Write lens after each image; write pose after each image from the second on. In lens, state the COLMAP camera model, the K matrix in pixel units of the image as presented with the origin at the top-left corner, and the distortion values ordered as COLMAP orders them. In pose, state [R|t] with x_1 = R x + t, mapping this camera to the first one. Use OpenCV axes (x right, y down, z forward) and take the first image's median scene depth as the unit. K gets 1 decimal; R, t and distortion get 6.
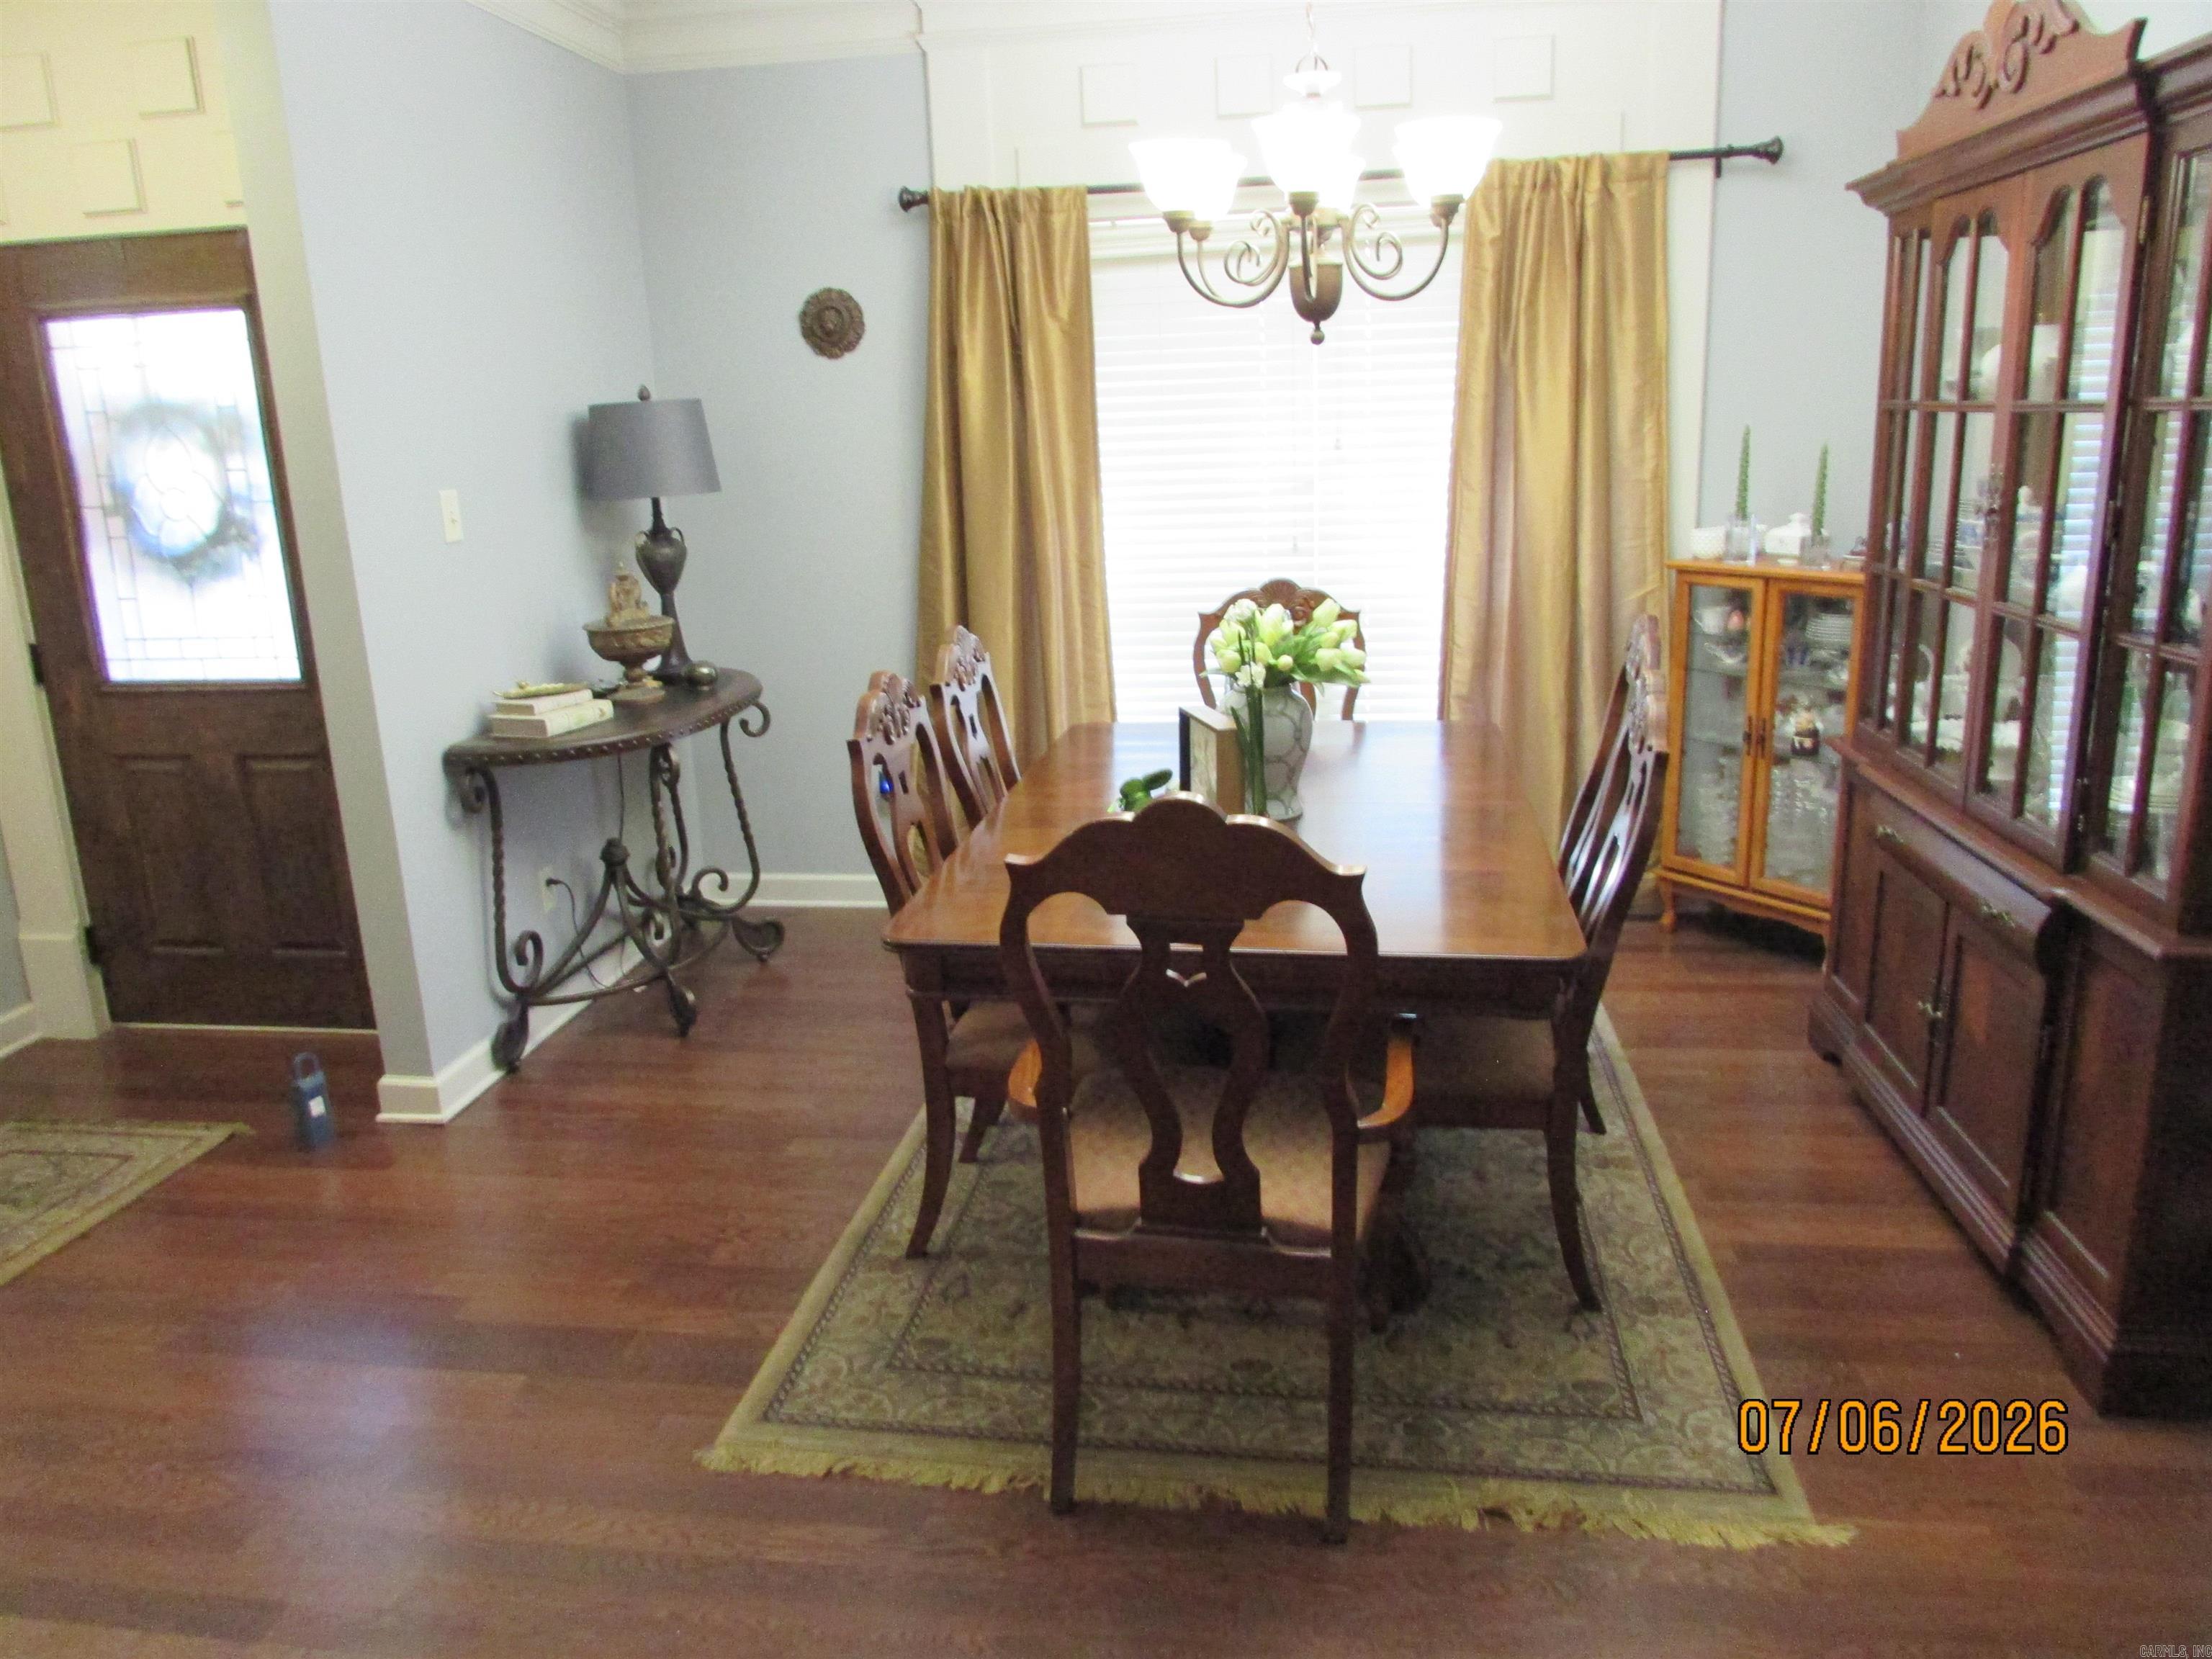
lens RADIAL K [[1563.4, 0, 1095.2], [0, 1563.4, 838.2], [0, 0, 1]] dist [-0.020010, 0.005538]
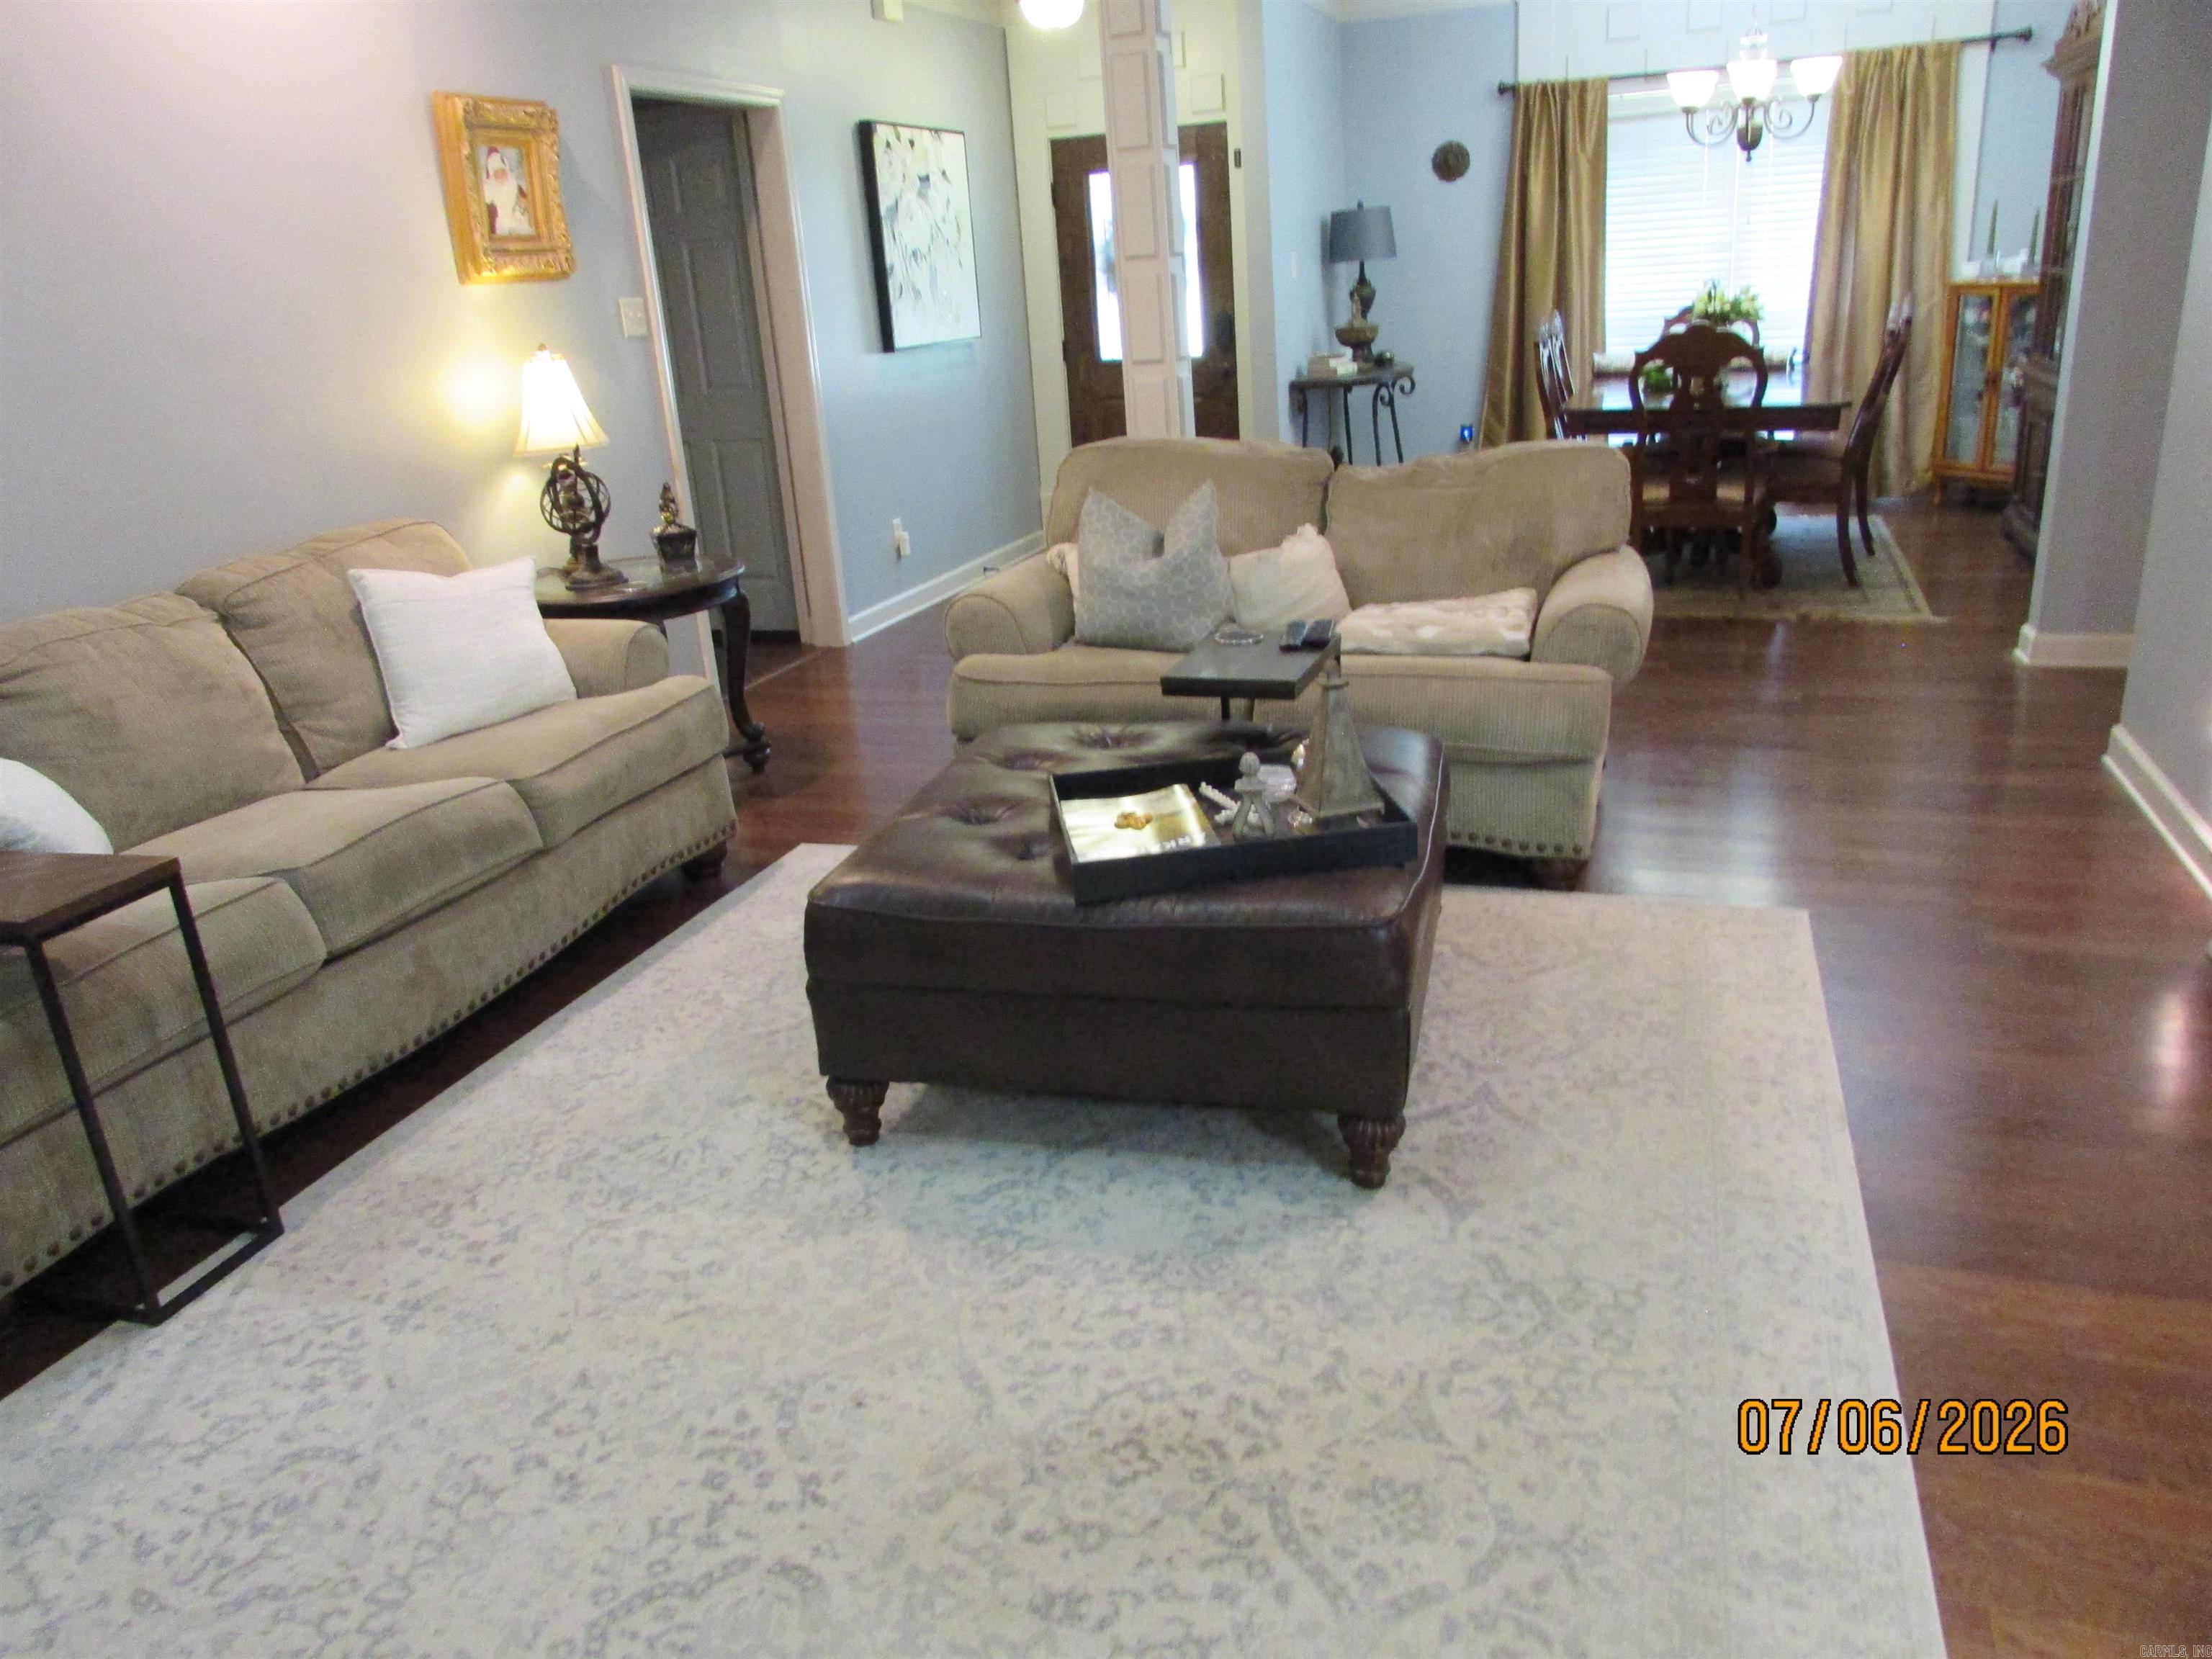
lens RADIAL K [[1563.4, 0, 1106.3], [0, 1563.4, 833.2], [0, 0, 1]] dist [-0.020010, 0.005538]
pose [[0.978442, 0.040112, -0.202590, -0.177241], [-0.022108, 0.995663, 0.090365, 0.302166], [0.205336, -0.083938, 0.975085, -0.945255]]
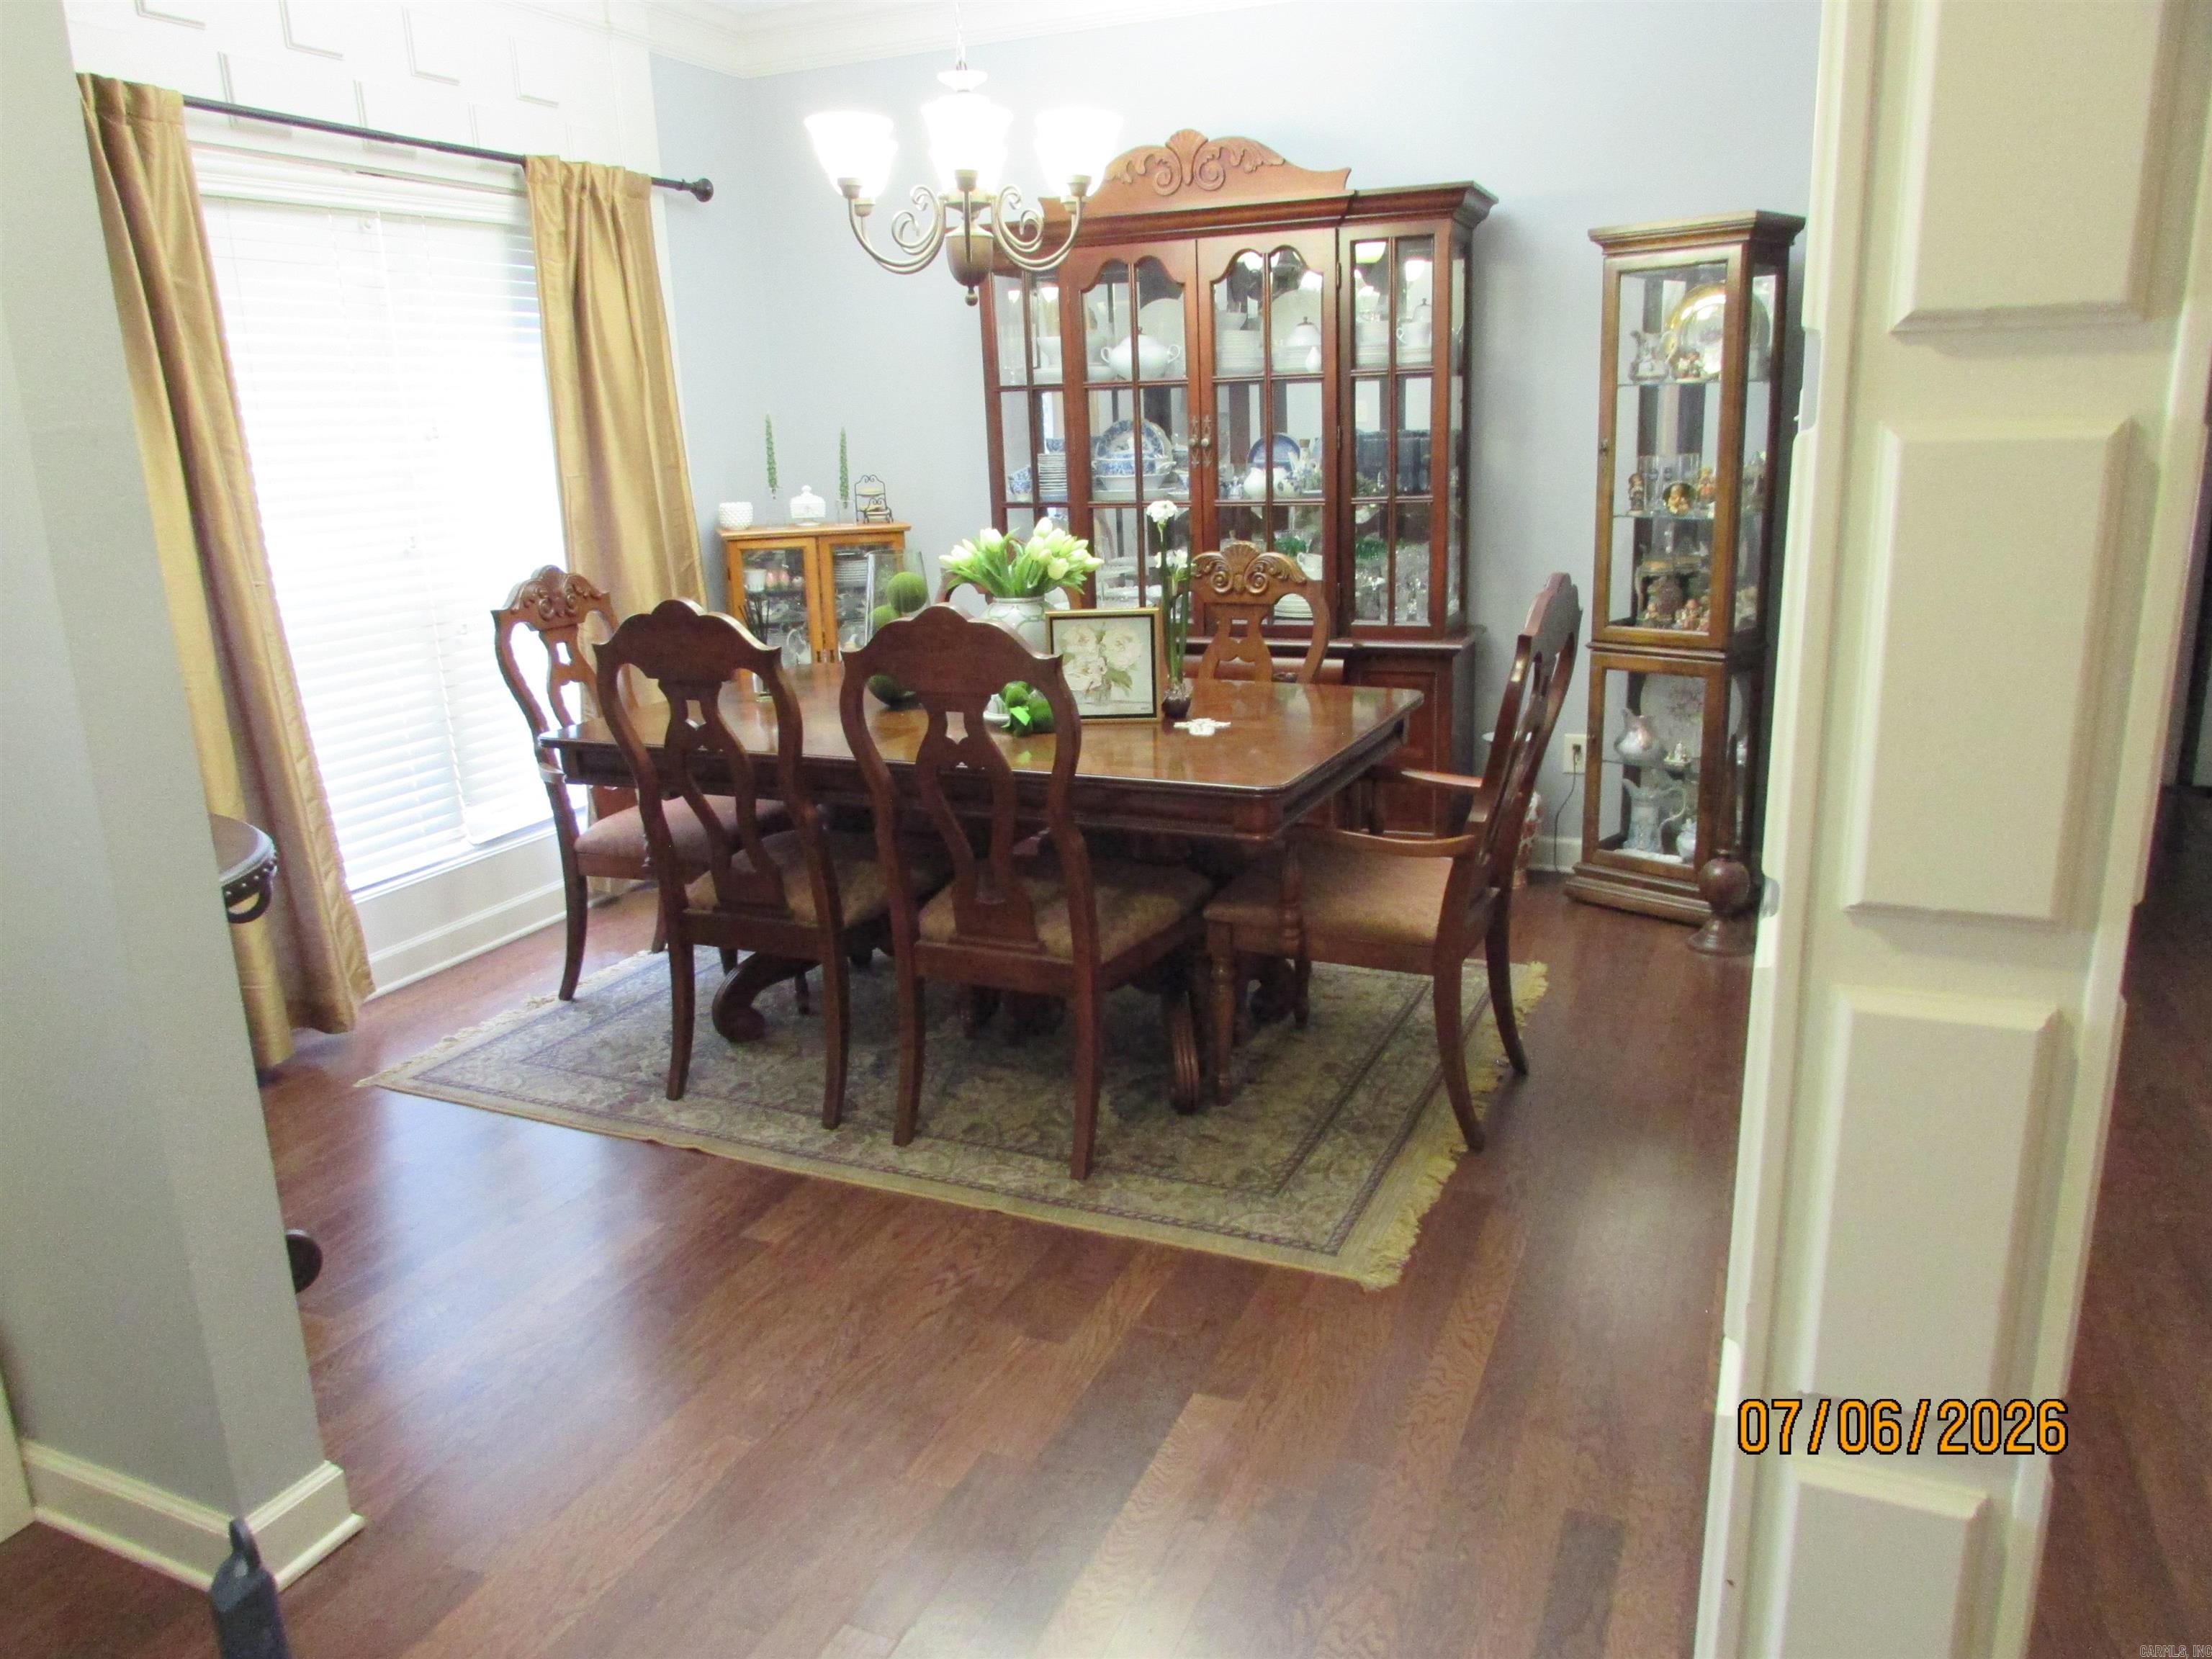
lens RADIAL K [[1563.4, 0, 1103.1], [0, 1563.4, 816.4], [0, 0, 1]] dist [-0.020010, 0.005538]
pose [[0.277659, -0.211218, 0.937172, -0.686624], [0.270784, 0.953184, 0.134600, -0.057489], [-0.921727, 0.216398, 0.321855, 0.420896]]
